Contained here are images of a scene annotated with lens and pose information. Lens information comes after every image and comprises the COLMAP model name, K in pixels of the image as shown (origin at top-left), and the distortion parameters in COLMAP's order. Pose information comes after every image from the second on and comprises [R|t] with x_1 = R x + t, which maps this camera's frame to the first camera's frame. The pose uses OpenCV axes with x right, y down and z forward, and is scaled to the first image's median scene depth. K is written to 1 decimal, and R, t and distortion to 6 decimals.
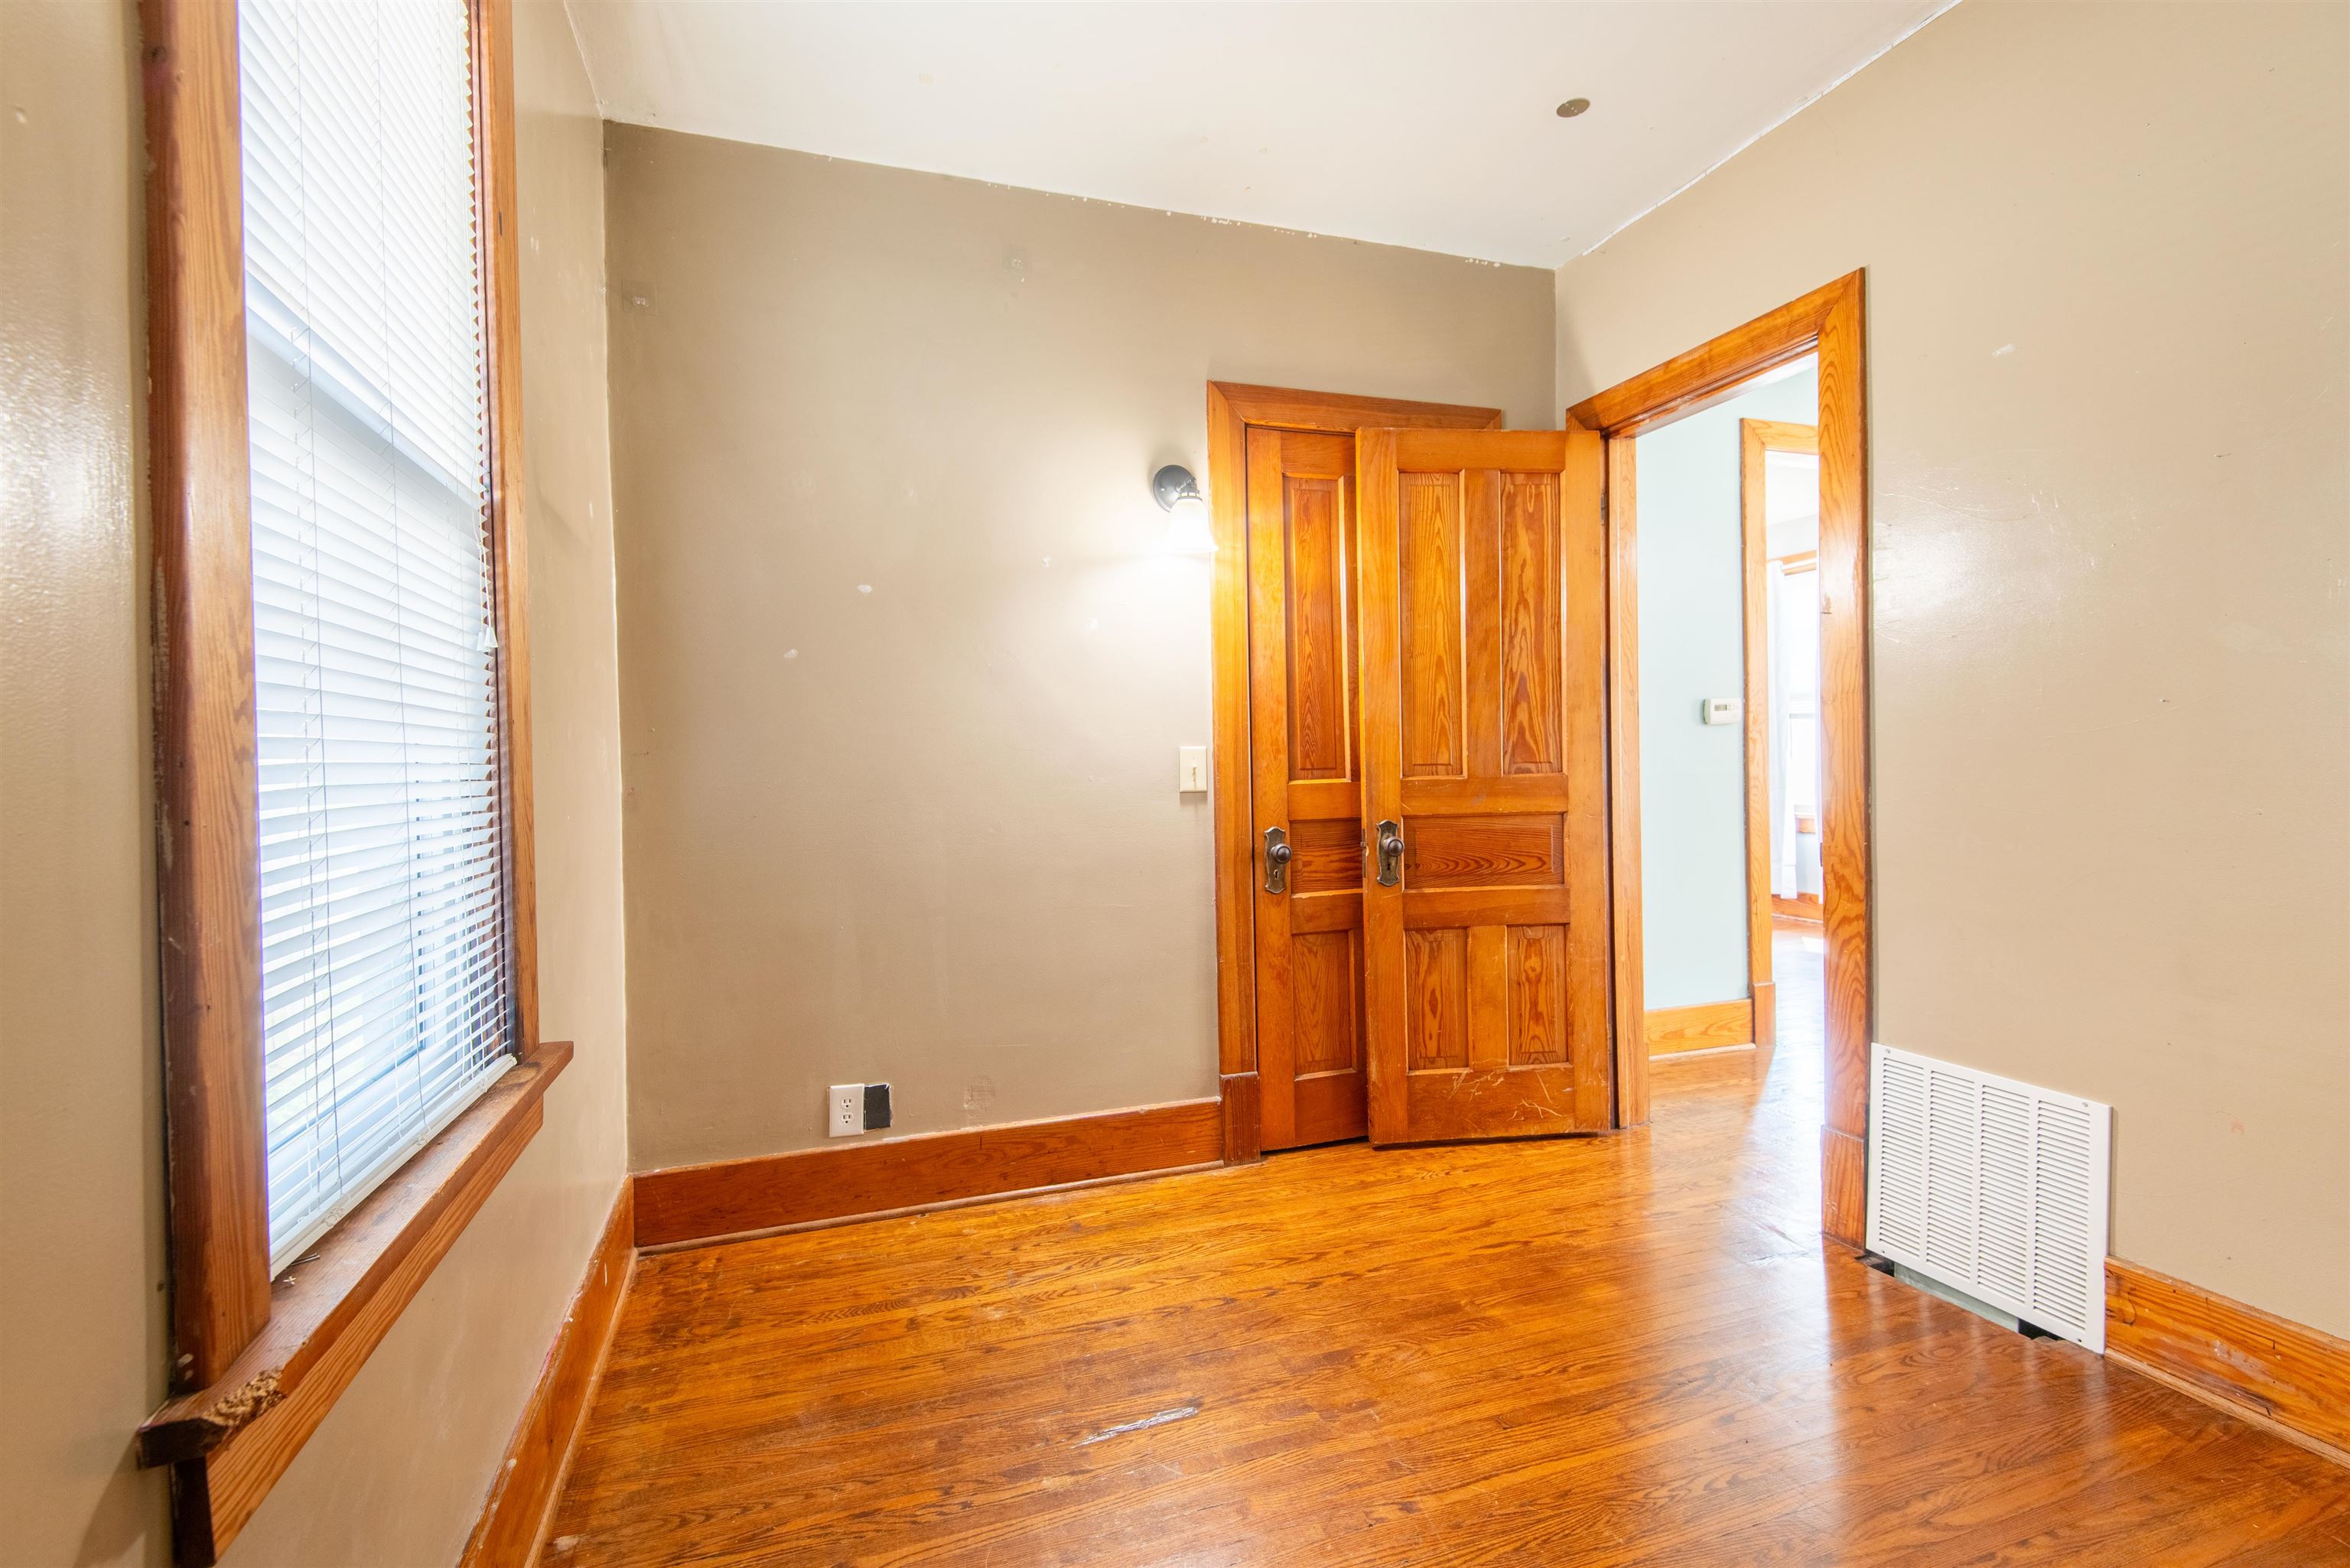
lens RADIAL K [[1068.5, 0, 1169.6], [0, 1068.5, 772.2], [0, 0, 1]] dist [0.023394, -0.000374]
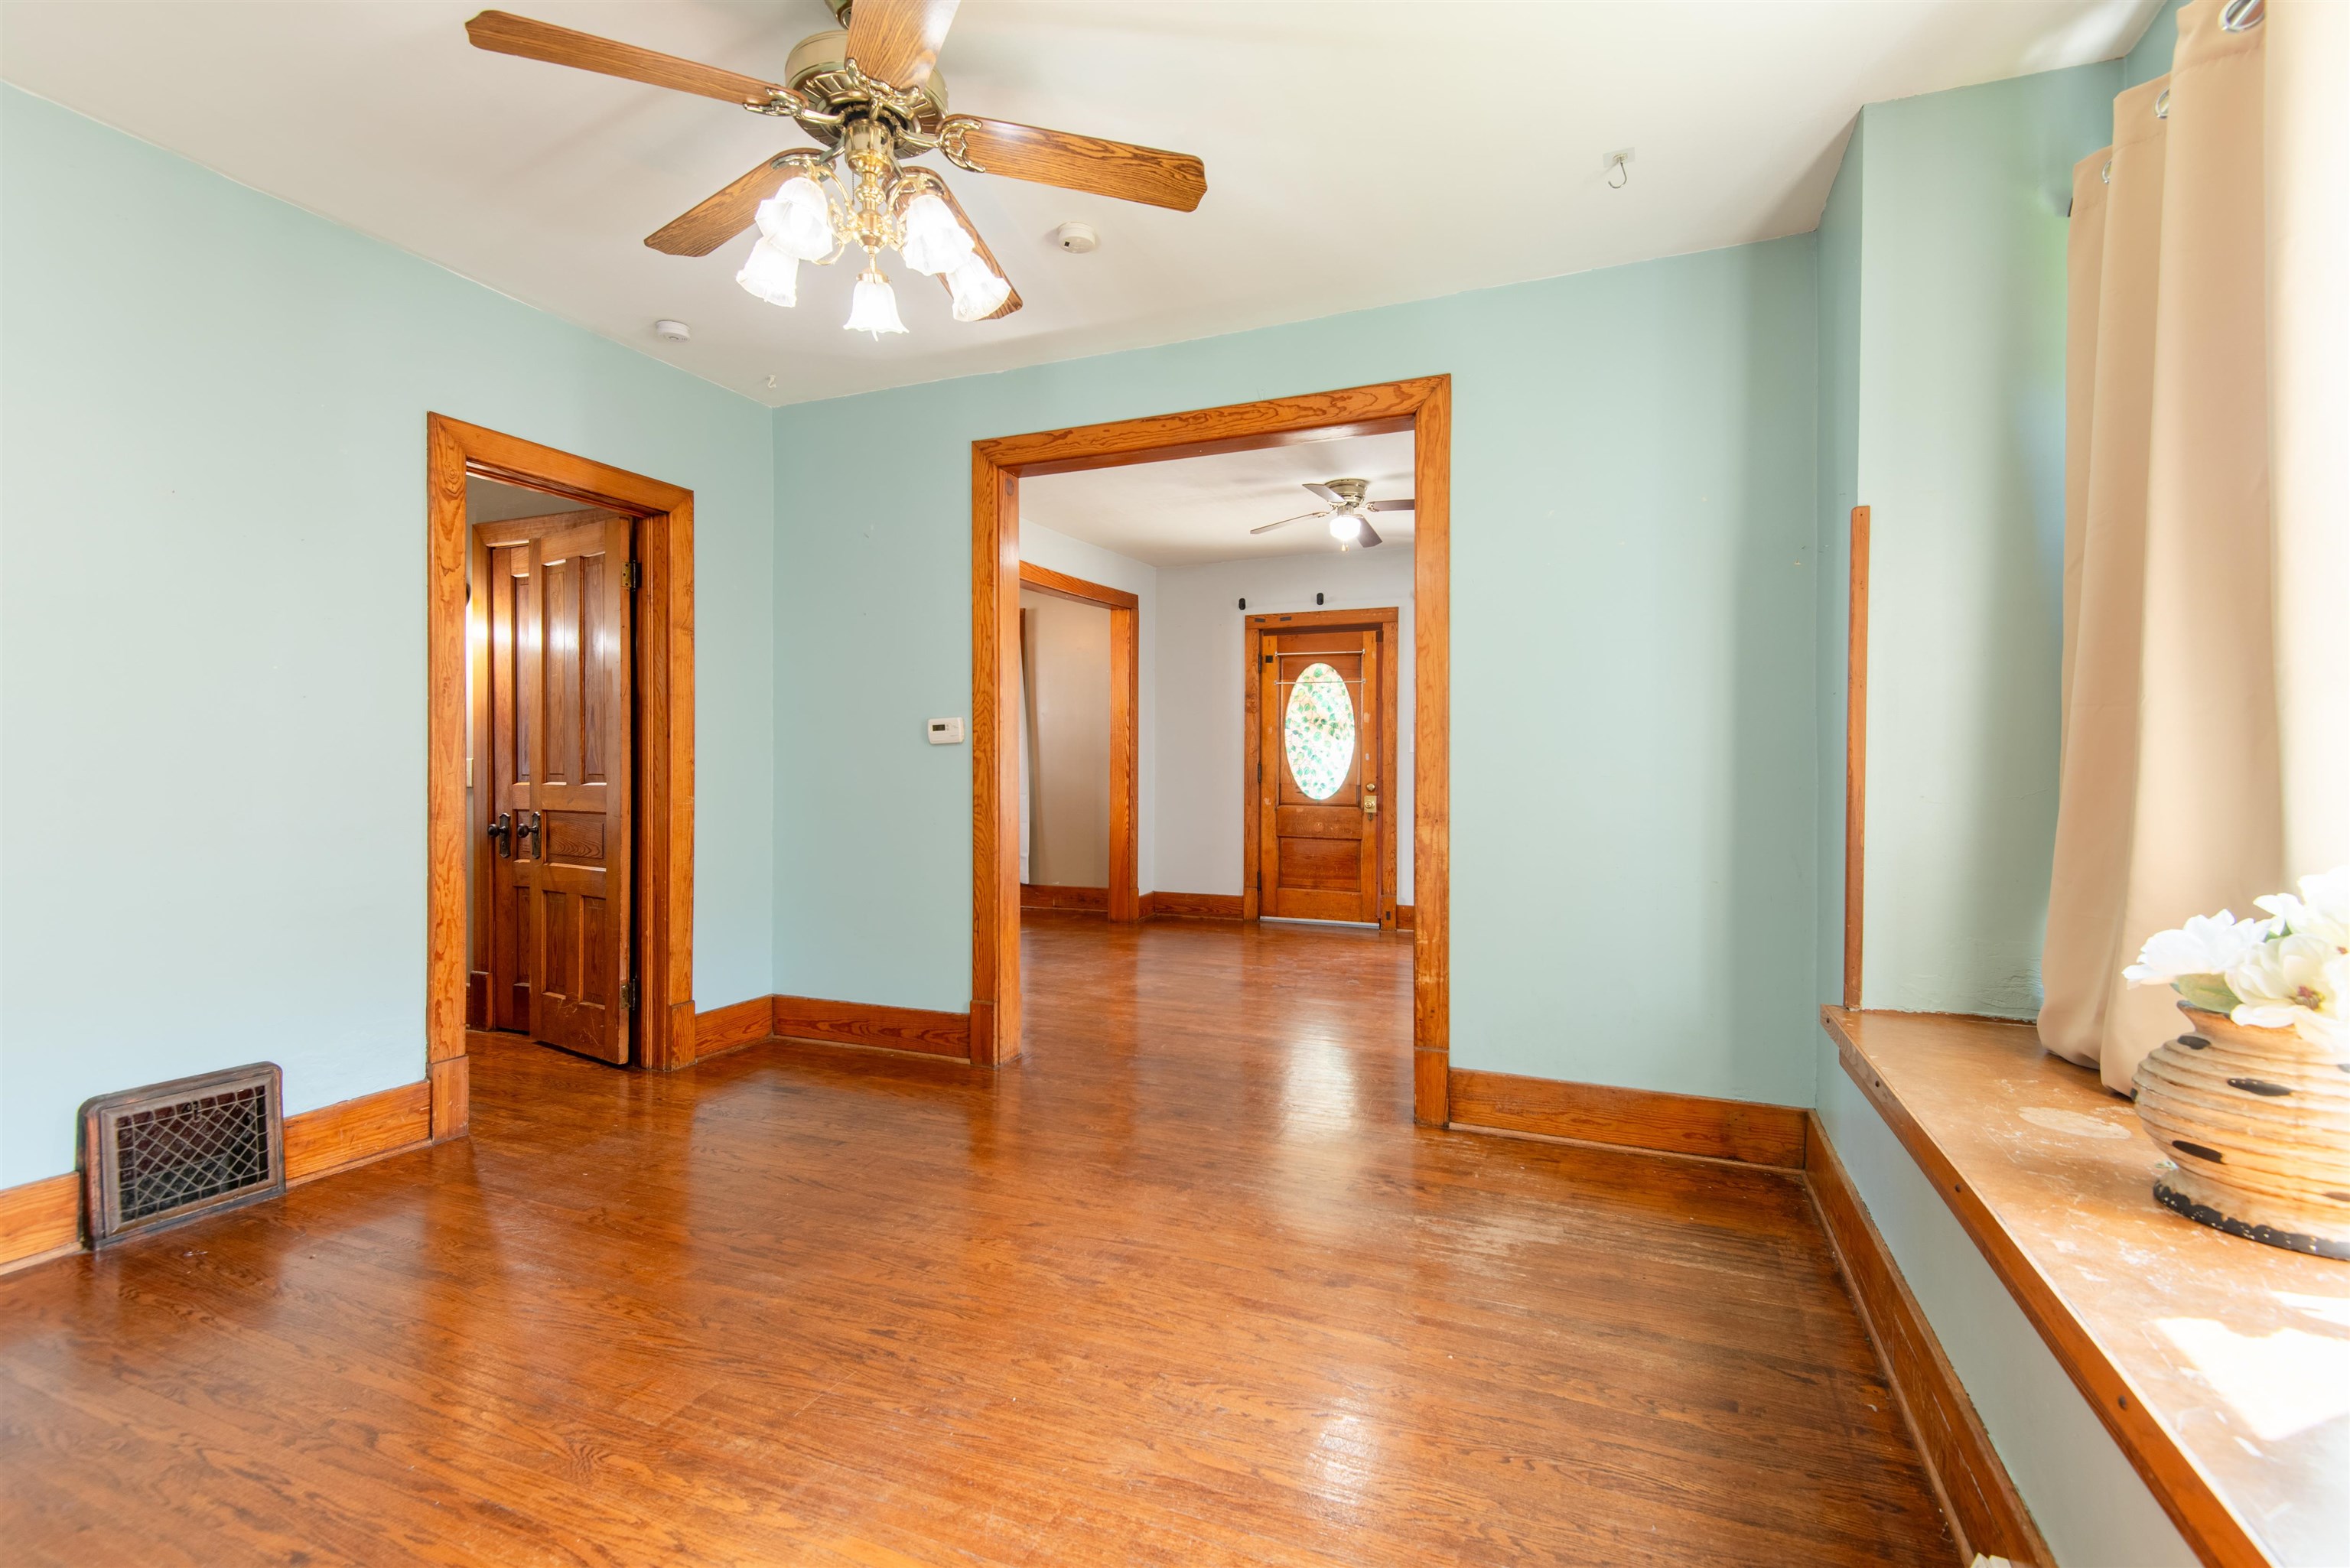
lens RADIAL K [[1068.5, 0, 1169.6], [0, 1068.5, 772.2], [0, 0, 1]] dist [0.023394, -0.000374]
pose [[0.742895, 0.021545, -0.669061, 1.771515], [-0.023484, 0.999705, 0.006116, -0.036824], [0.668996, 0.011168, 0.743182, 0.492384]]
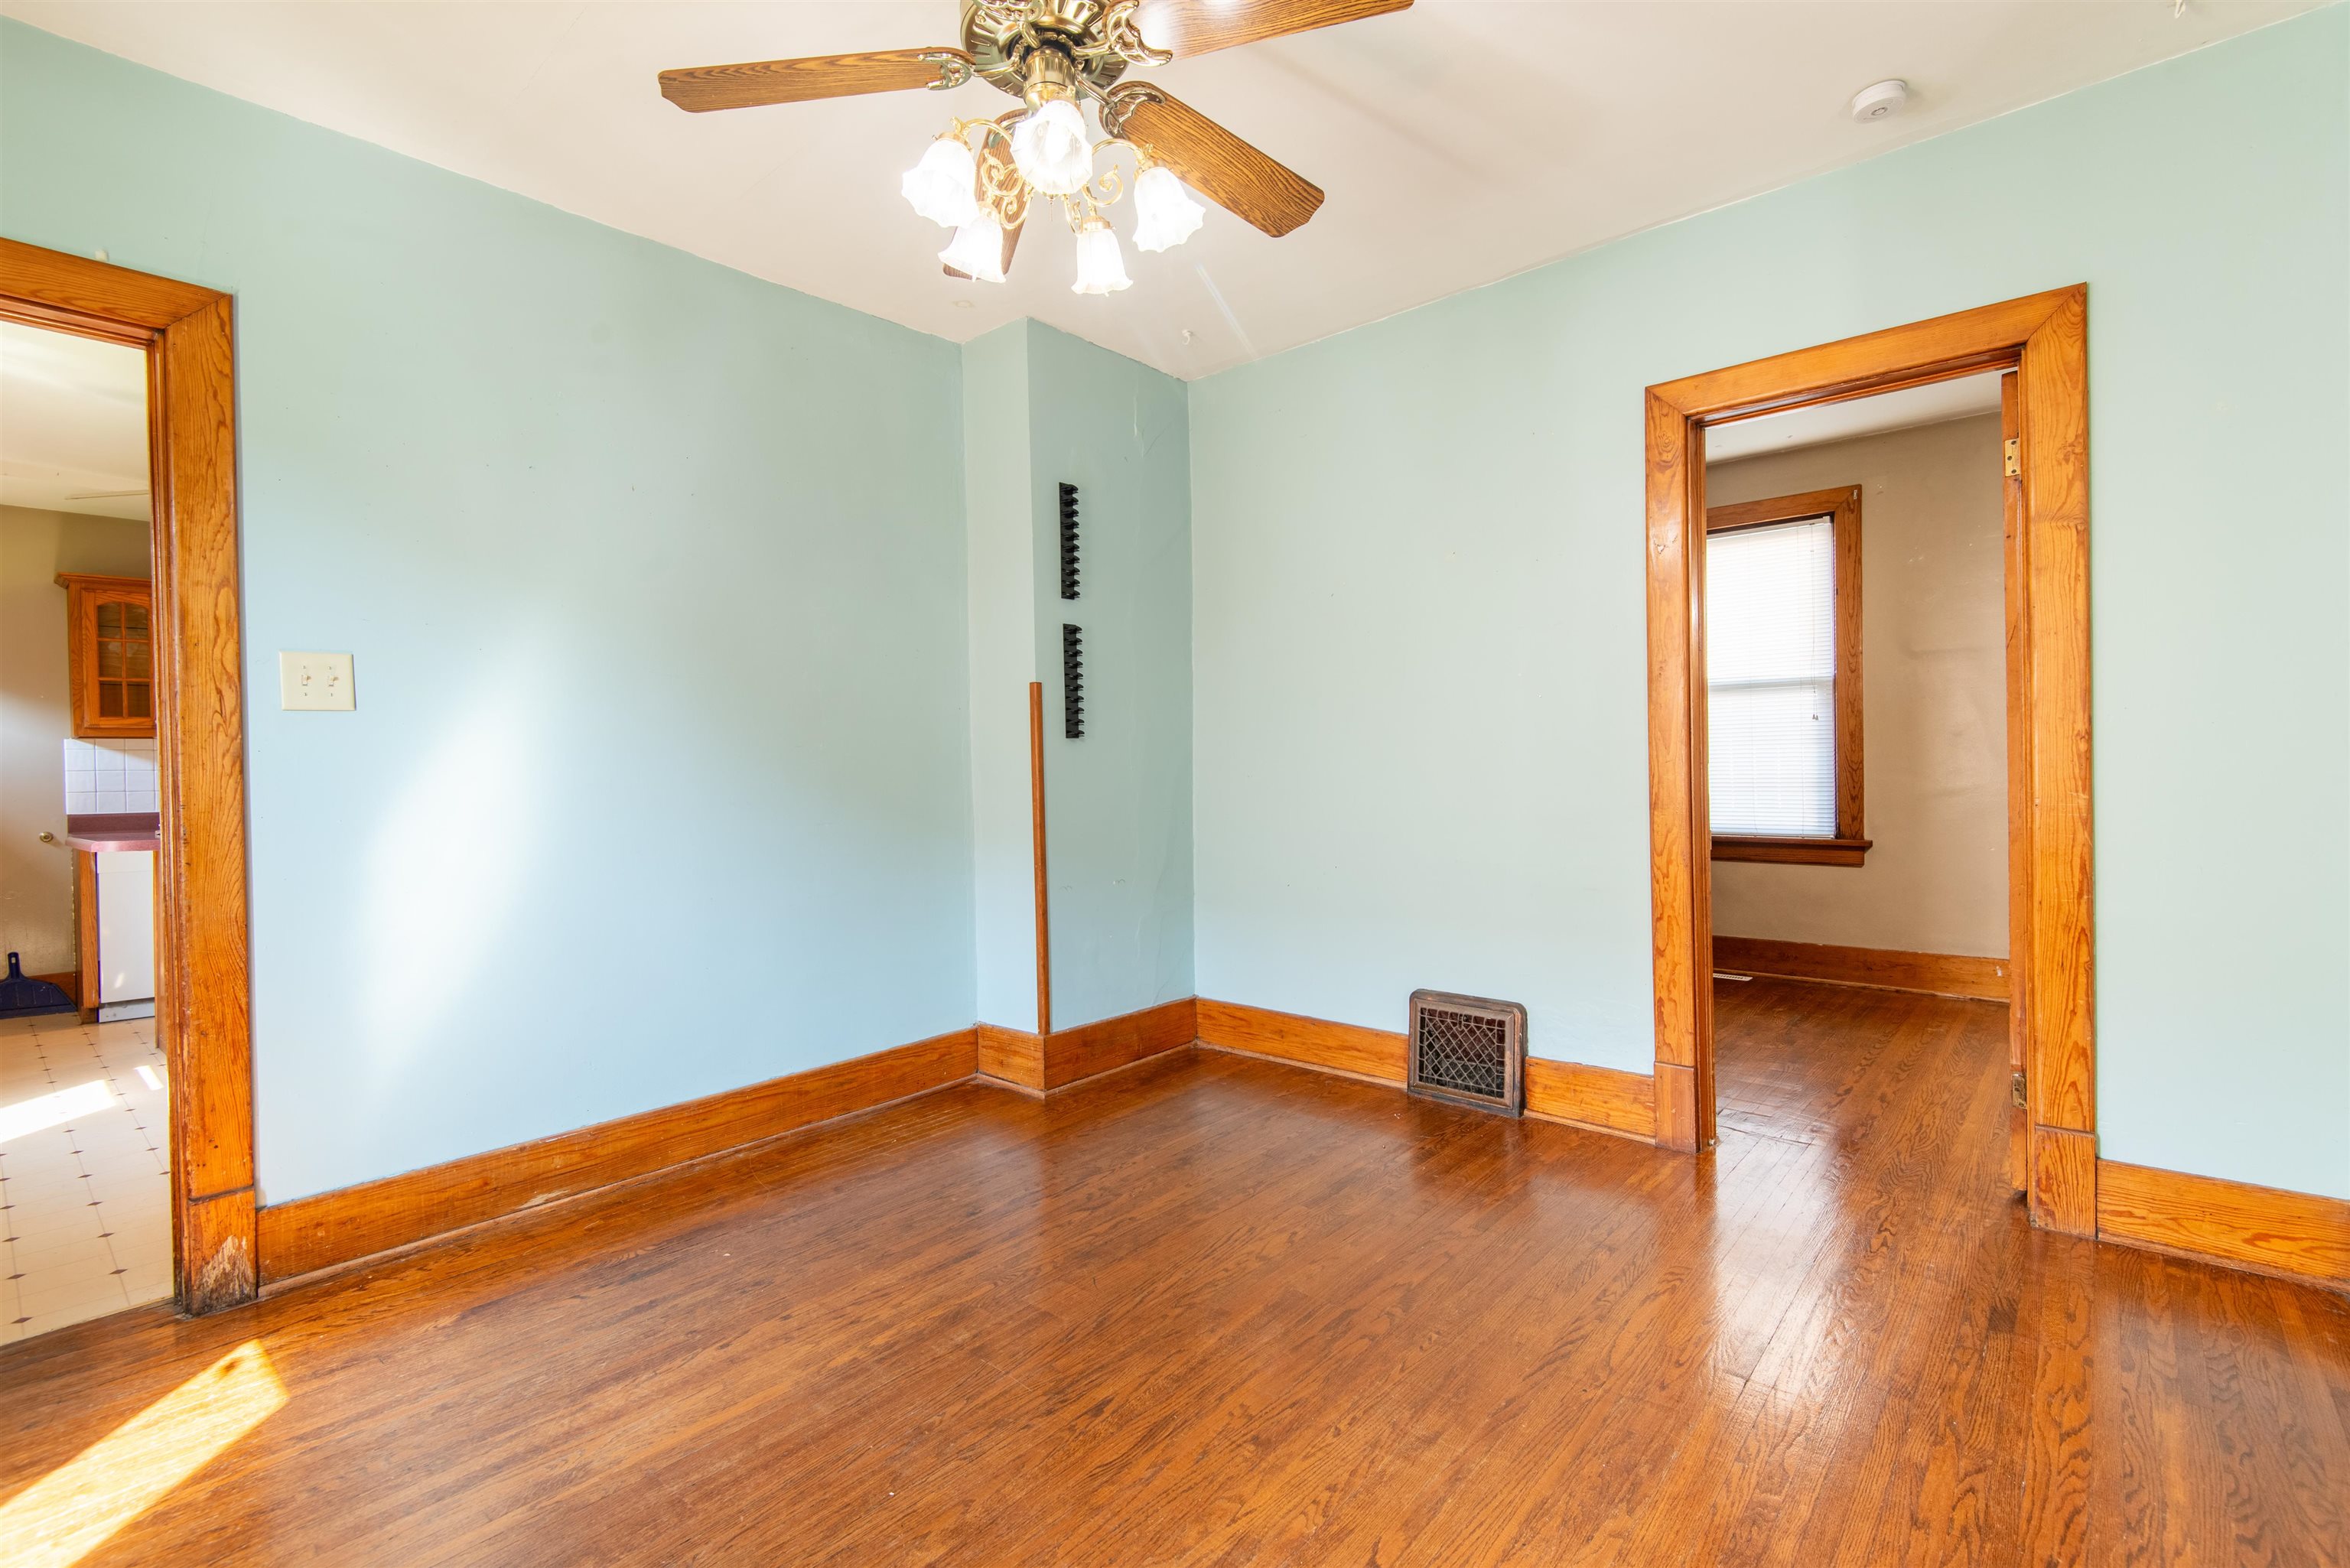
lens RADIAL K [[1068.5, 0, 1169.6], [0, 1068.5, 772.2], [0, 0, 1]] dist [0.023394, -0.000374]
pose [[-0.861465, 0.037606, -0.506423, 1.312473], [0.028309, 0.999260, 0.026047, -0.043367], [0.507028, 0.008102, -0.861892, 1.789626]]
